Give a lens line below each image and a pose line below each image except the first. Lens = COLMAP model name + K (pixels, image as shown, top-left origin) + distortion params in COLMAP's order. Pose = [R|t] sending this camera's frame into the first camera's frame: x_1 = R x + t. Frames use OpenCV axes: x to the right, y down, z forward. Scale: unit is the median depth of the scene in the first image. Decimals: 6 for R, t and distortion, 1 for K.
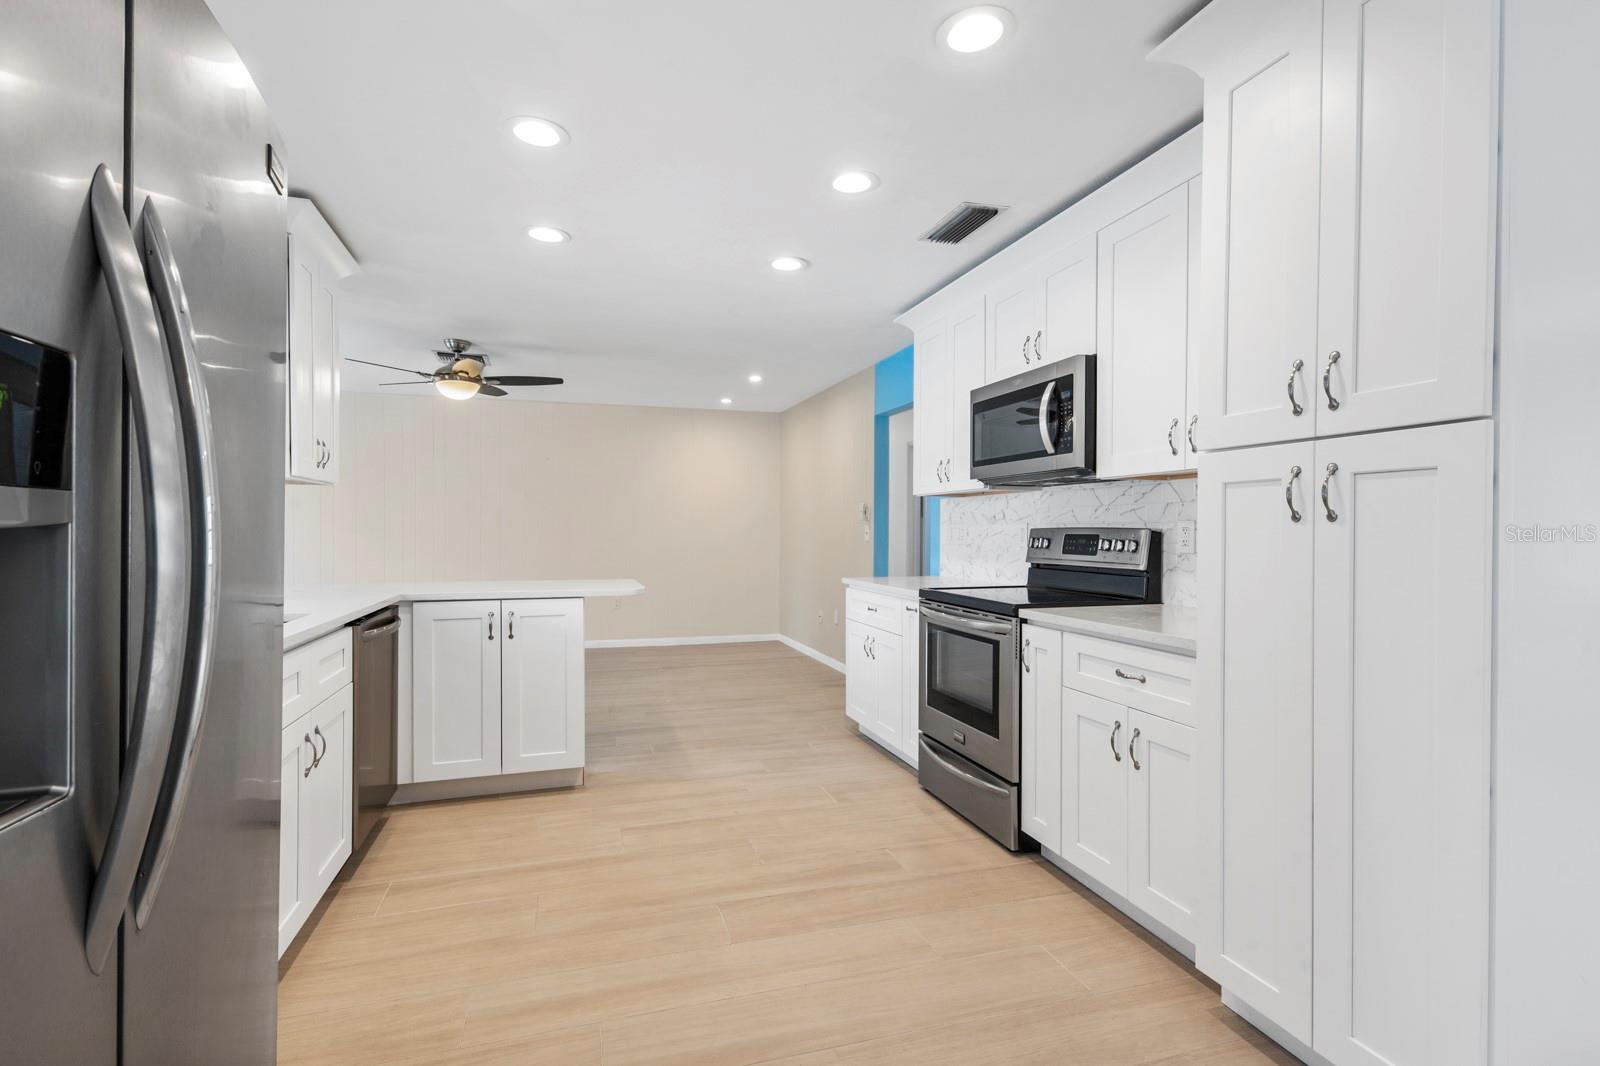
lens RADIAL K [[758.4, 0, 804.4], [0, 758.4, 540.0], [0, 0, 1]] dist [0.012011, 0.000451]
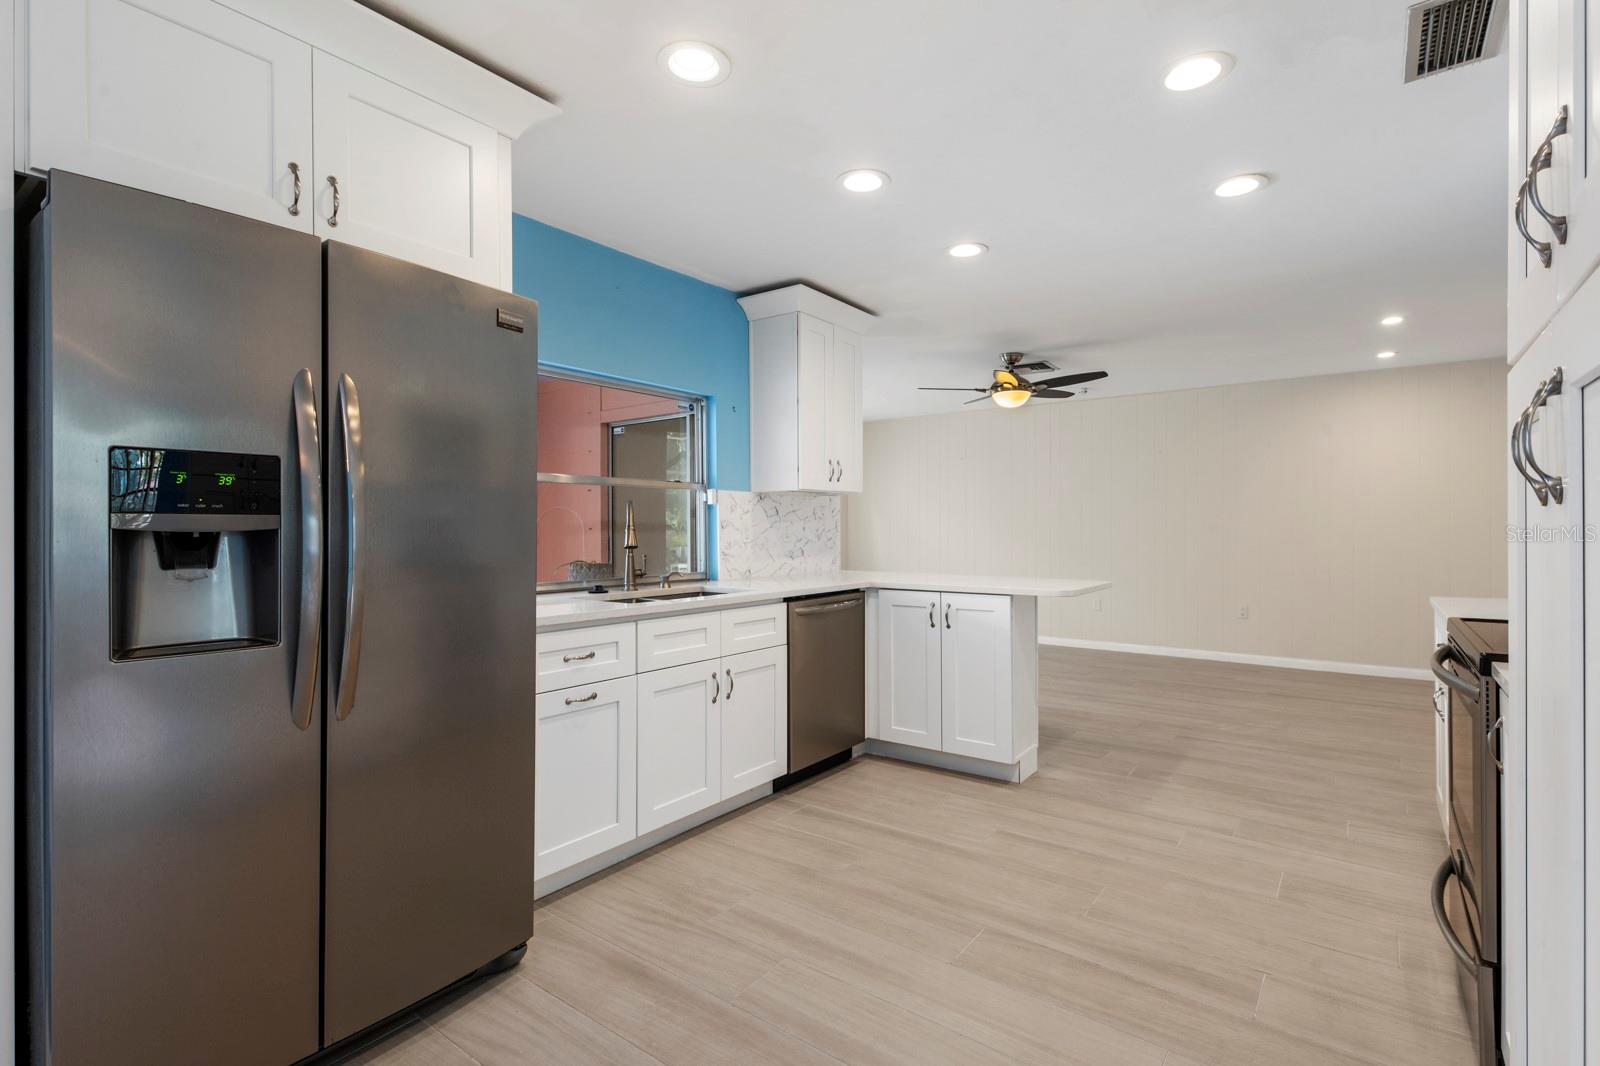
lens RADIAL K [[758.4, 0, 795.5], [0, 758.4, 530.9], [0, 0, 1]] dist [0.012011, 0.000451]
pose [[0.578627, -0.002314, -0.815589, 0.390222], [-0.005231, 0.999965, -0.006548, -0.001675], [0.815576, 0.008056, 0.578594, 0.197453]]
